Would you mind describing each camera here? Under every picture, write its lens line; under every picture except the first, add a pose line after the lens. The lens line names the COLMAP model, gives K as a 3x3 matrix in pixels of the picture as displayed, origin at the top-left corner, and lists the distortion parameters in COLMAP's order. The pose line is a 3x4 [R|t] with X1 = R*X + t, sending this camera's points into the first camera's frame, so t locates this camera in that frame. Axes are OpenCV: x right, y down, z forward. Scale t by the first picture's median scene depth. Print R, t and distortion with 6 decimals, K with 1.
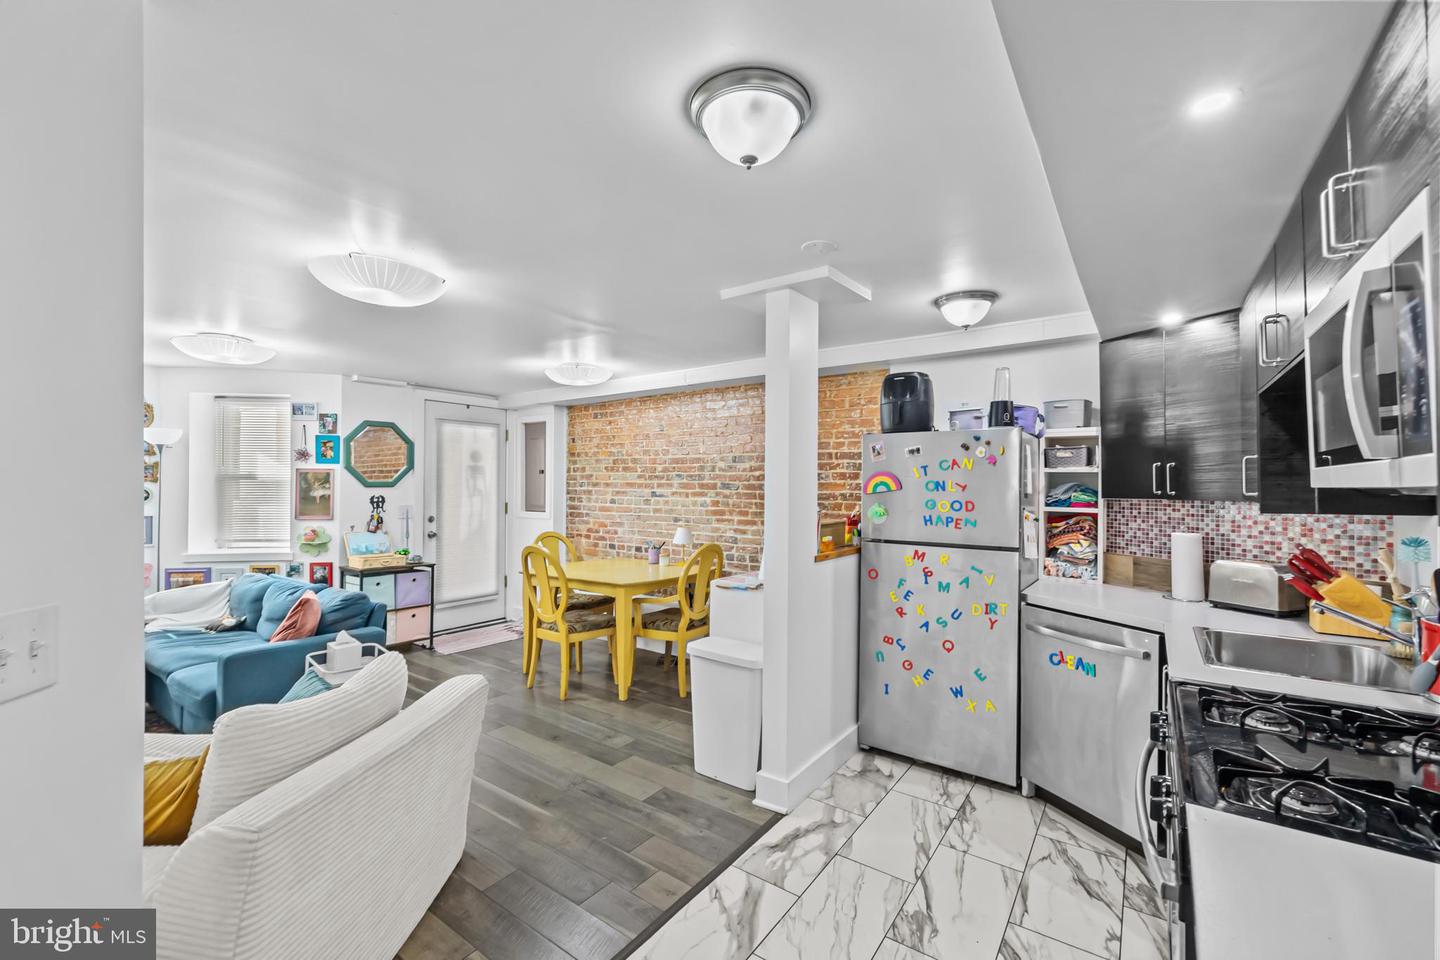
lens RADIAL K [[608.9, 0, 717.6], [0, 608.9, 481.4], [0, 0, 1]] dist [0.001751, -0.000463]
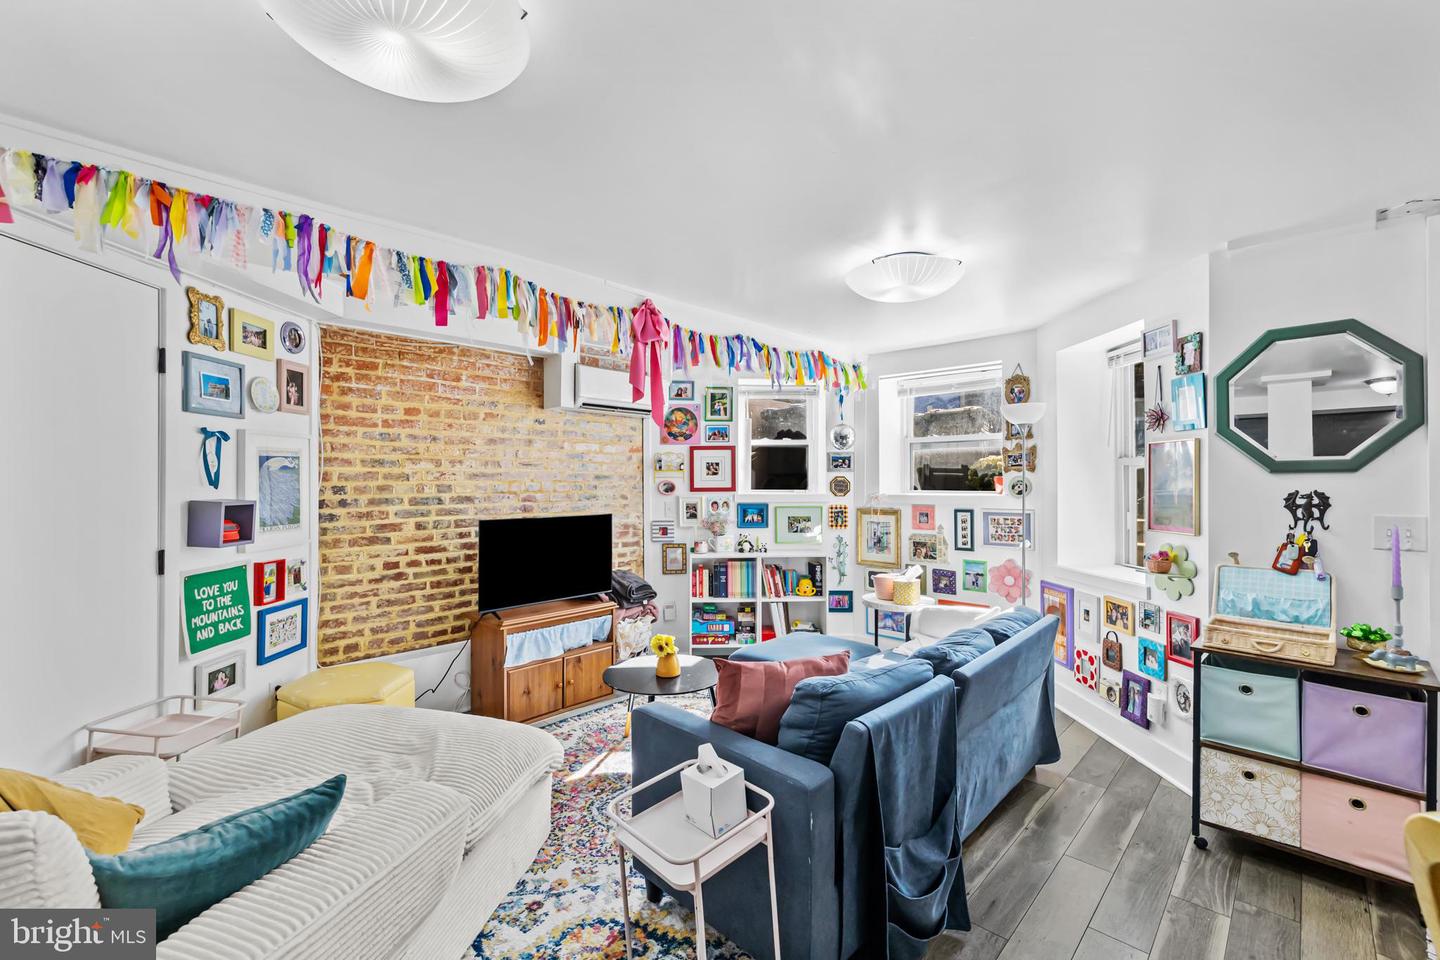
lens RADIAL K [[608.9, 0, 719.4], [0, 608.9, 478.4], [0, 0, 1]] dist [0.001751, -0.000463]
pose [[-0.130542, -0.010965, -0.991382, -0.073565], [0.007287, 0.999901, -0.012019, 0.019761], [0.991416, -0.008793, -0.130449, 0.793255]]
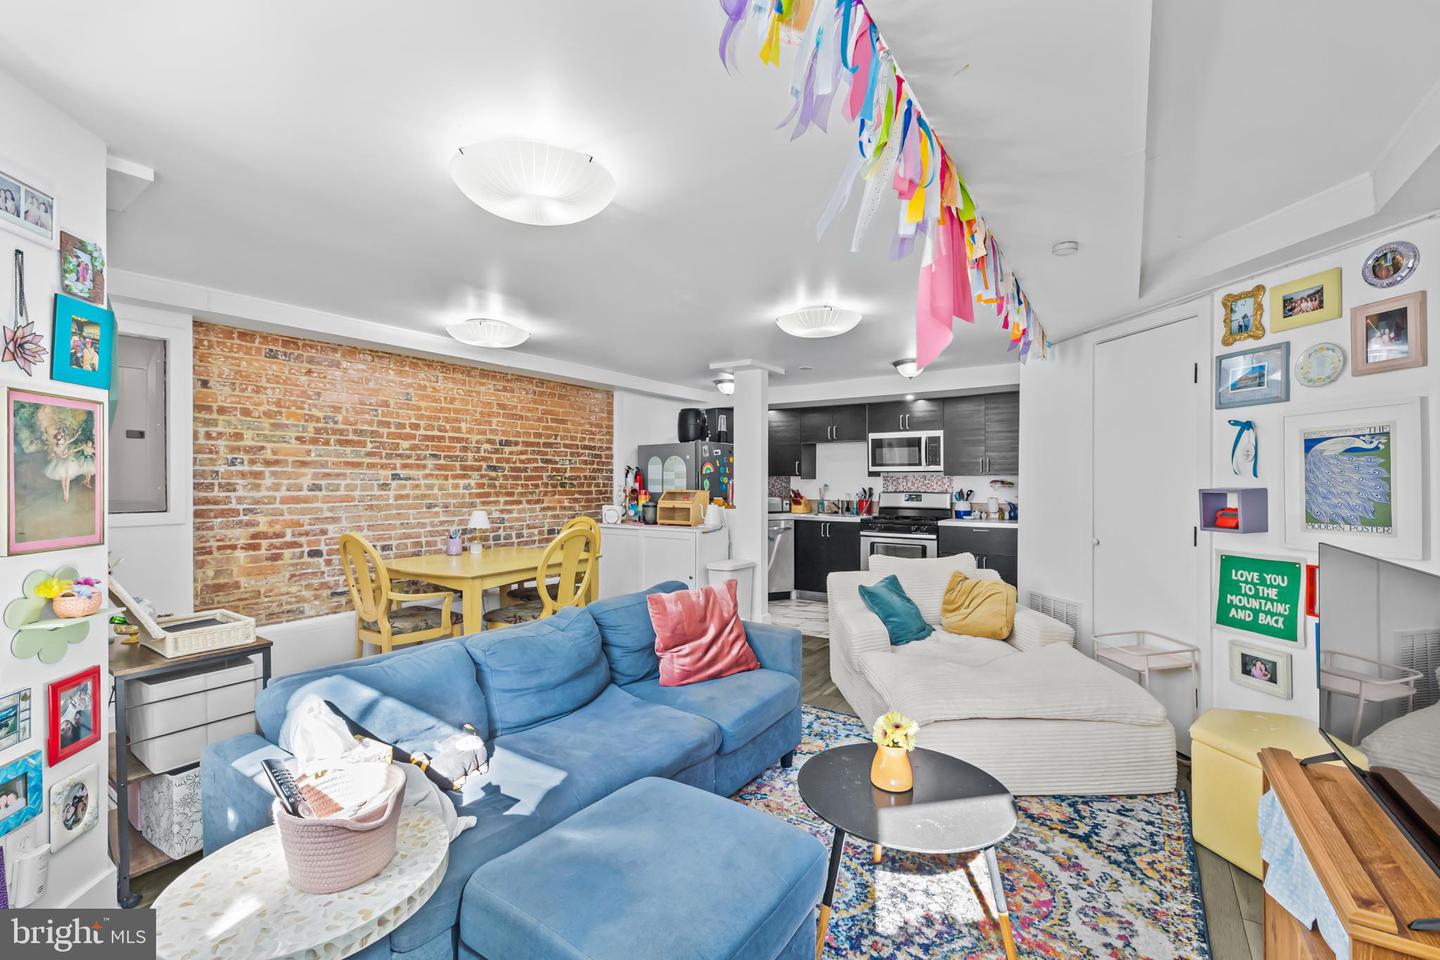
lens RADIAL K [[608.9, 0, 720.6], [0, 608.9, 482.3], [0, 0, 1]] dist [0.001751, -0.000463]
pose [[-0.040619, -0.007623, 0.999146, -1.194584], [-0.008465, 0.999938, 0.007284, 0.024141], [-0.999139, -0.008162, -0.040681, 0.779857]]
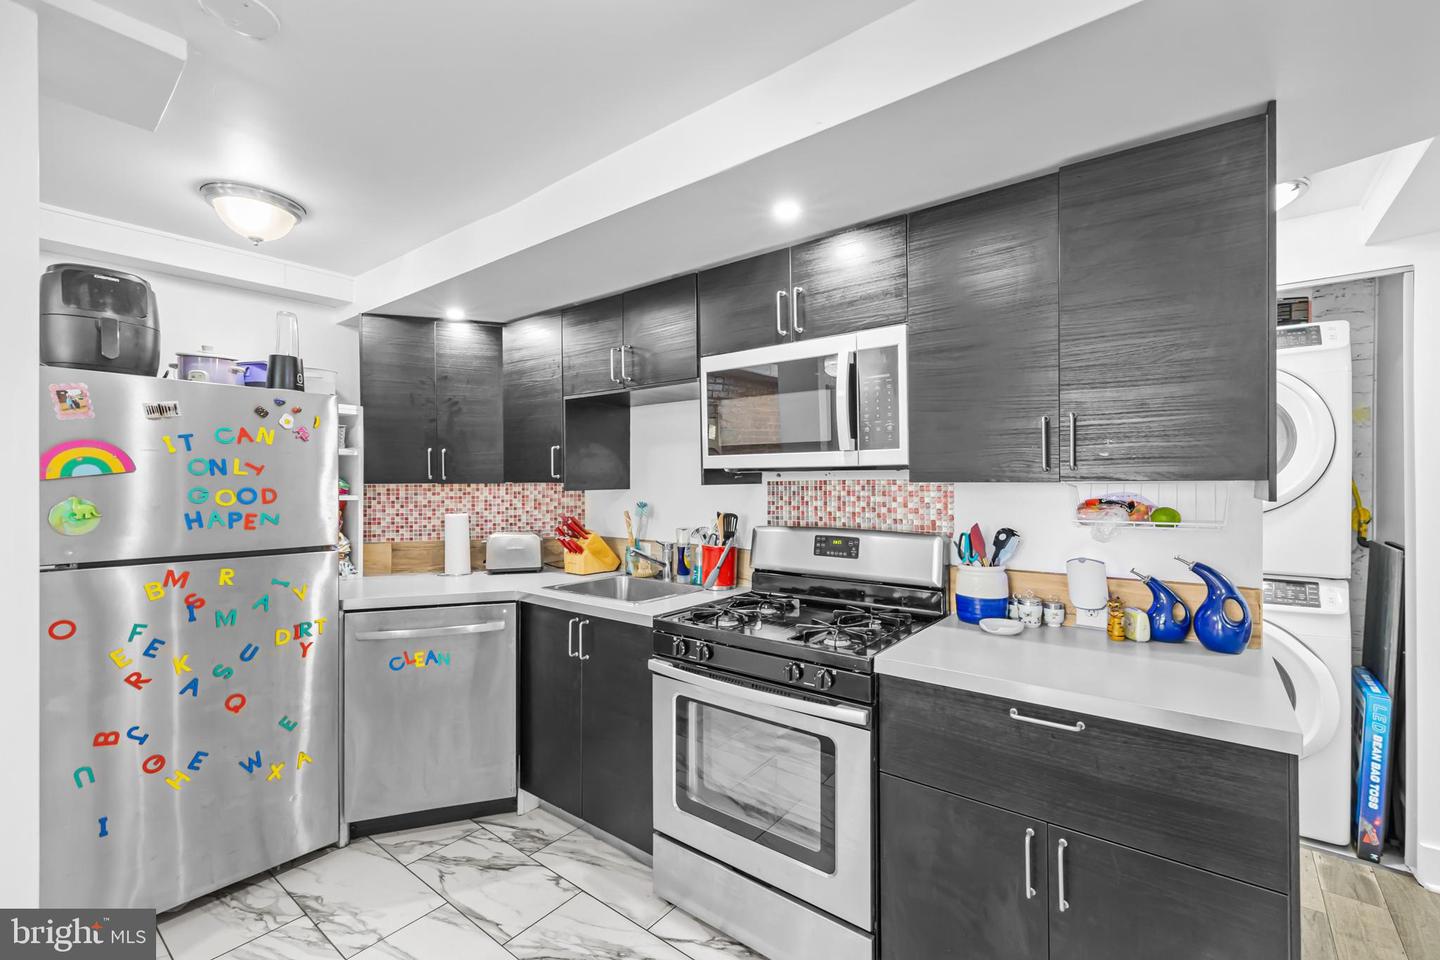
lens RADIAL K [[608.9, 0, 722.8], [0, 608.9, 482.6], [0, 0, 1]] dist [0.001751, -0.000463]
pose [[0.031774, -0.004626, 0.999484, -0.197828], [-0.005289, 0.999975, 0.004796, 0.013161], [-0.999481, -0.005438, 0.031749, 0.308750]]
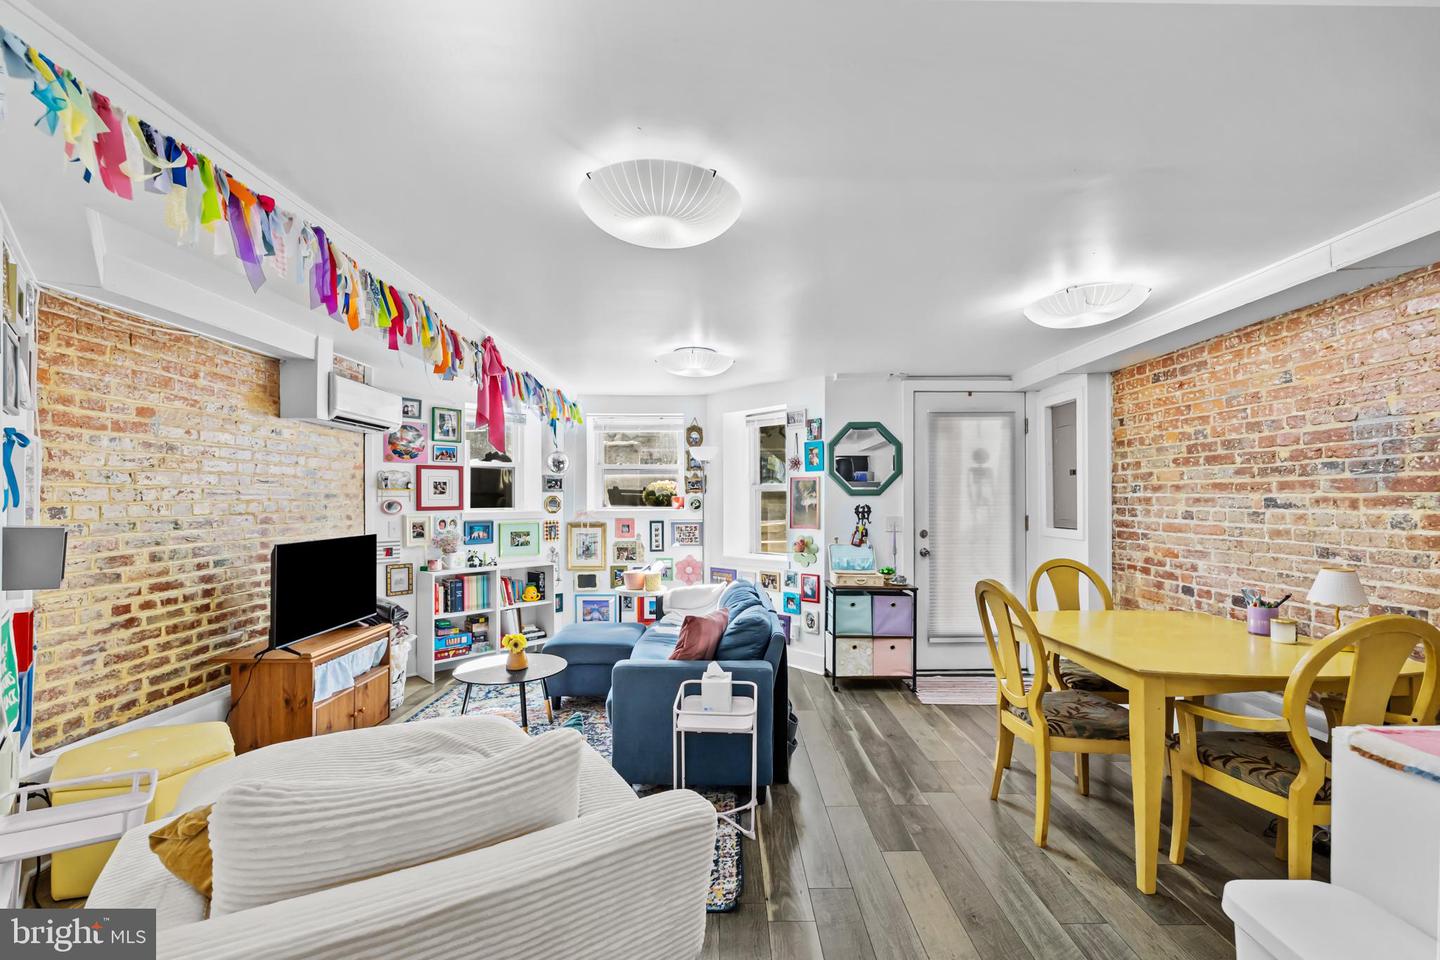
lens RADIAL K [[608.9, 0, 722.5], [0, 608.9, 496.5], [0, 0, 1]] dist [0.001751, -0.000463]
pose [[0.593416, -0.011158, -0.804819, 0.052781], [0.011408, 0.999920, -0.005451, 0.016709], [0.804815, -0.005947, 0.593495, 0.377529]]
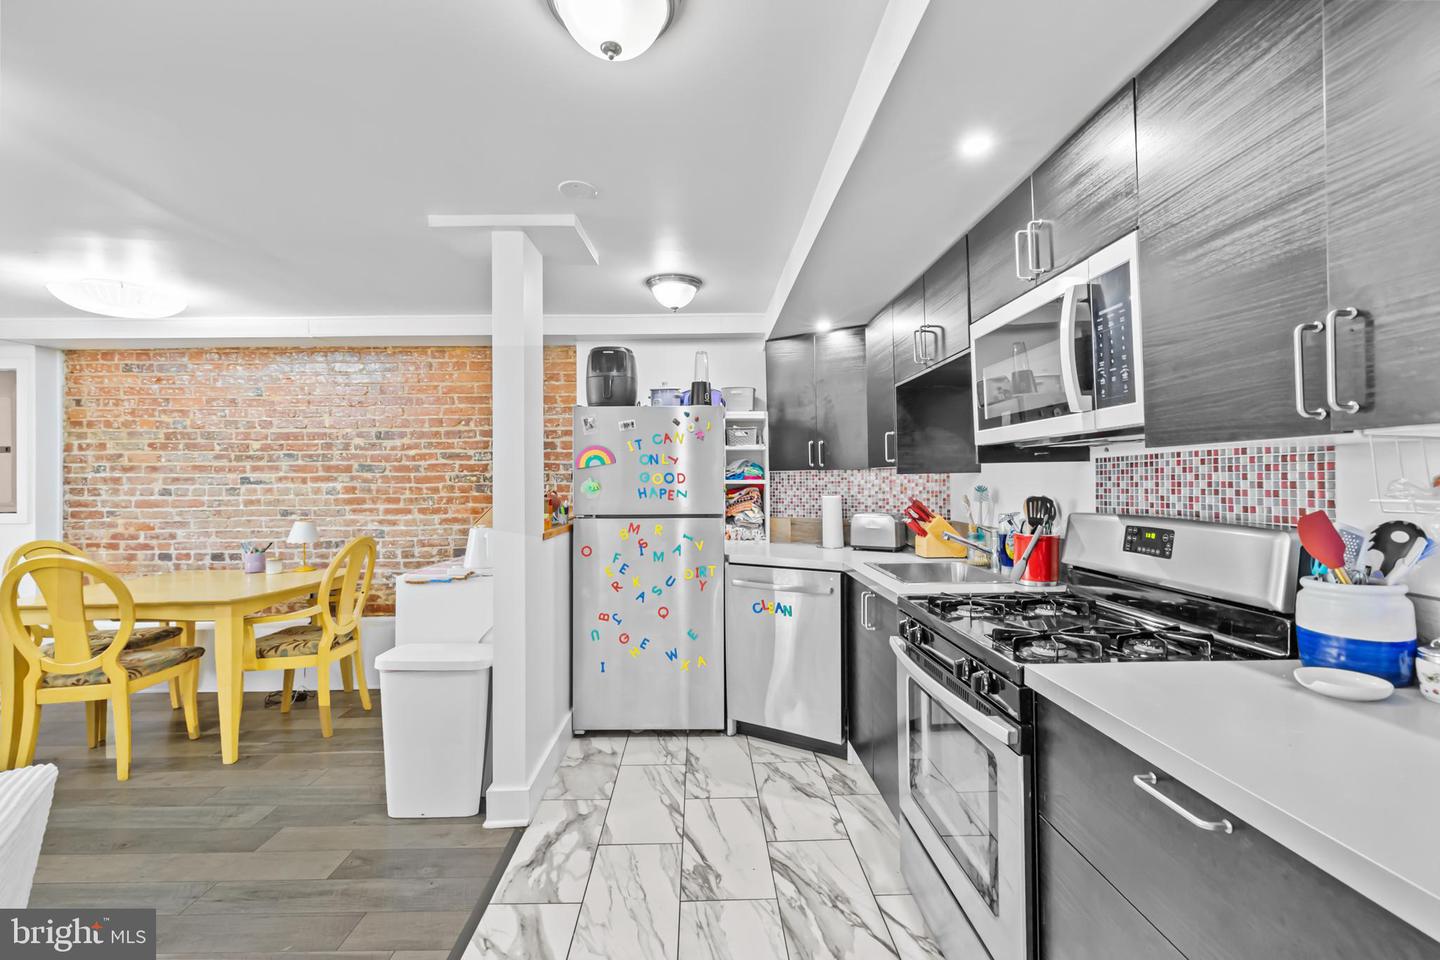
lens RADIAL K [[608.9, 0, 717.5], [0, 608.9, 477.3], [0, 0, 1]] dist [0.001751, -0.000463]
pose [[0.795854, -0.007865, 0.605437, -0.124544], [0.008557, 0.999962, 0.001742, 0.026515], [-0.605428, 0.003795, 0.795891, 0.080289]]
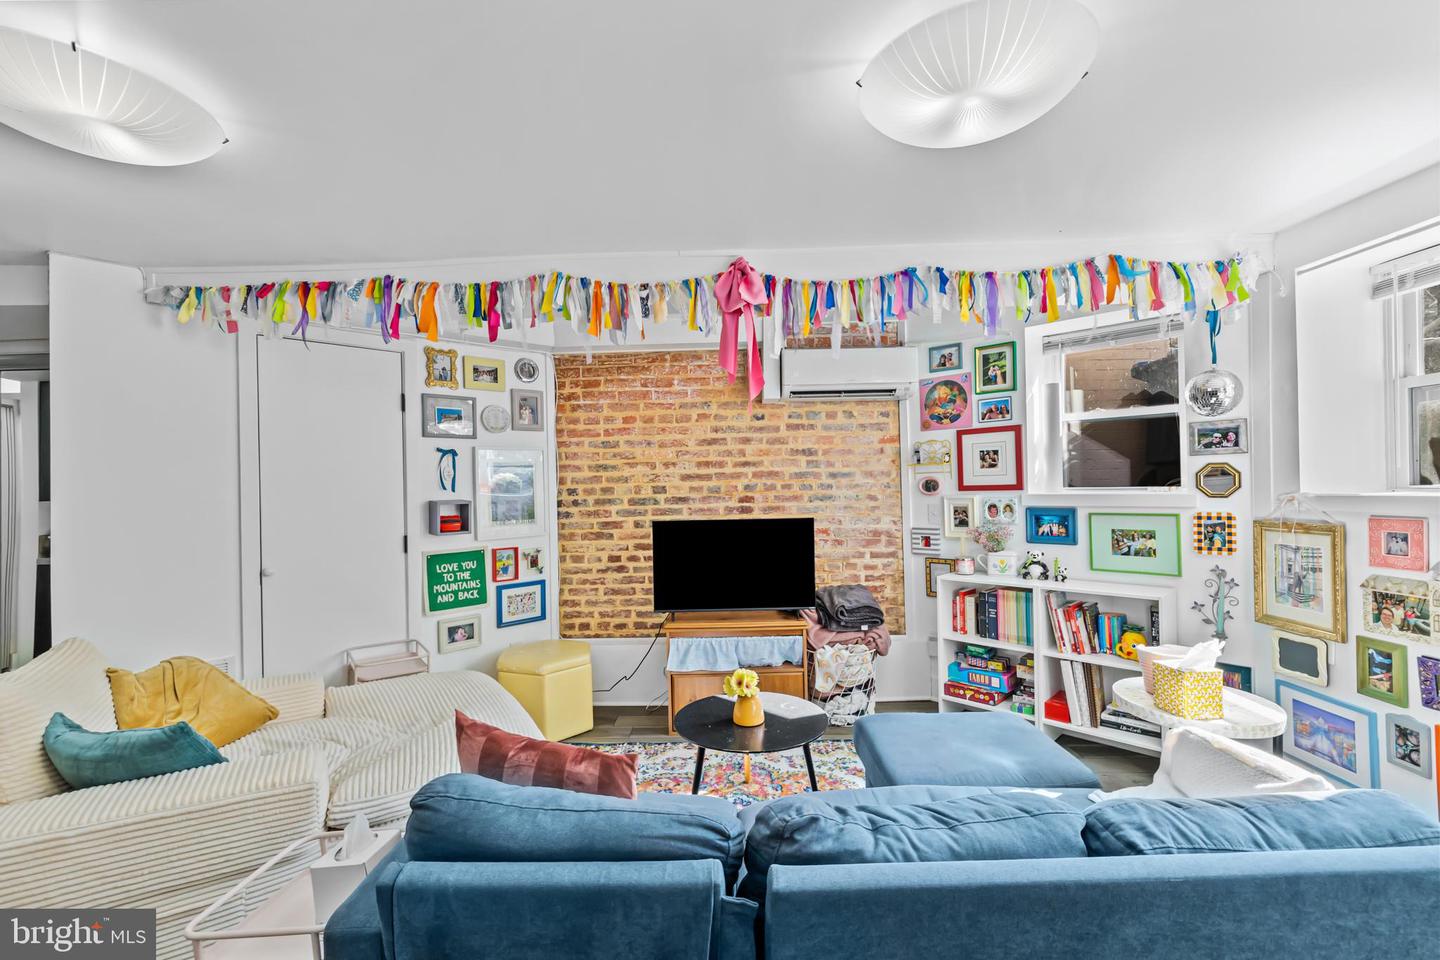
lens RADIAL K [[608.9, 0, 718.4], [0, 608.9, 483.3], [0, 0, 1]] dist [0.001751, -0.000463]
pose [[-0.813879, 0.007938, -0.580979, -0.421806], [0.018569, 0.999751, -0.012354, 0.024139], [0.580737, -0.020843, -0.813824, 1.089483]]
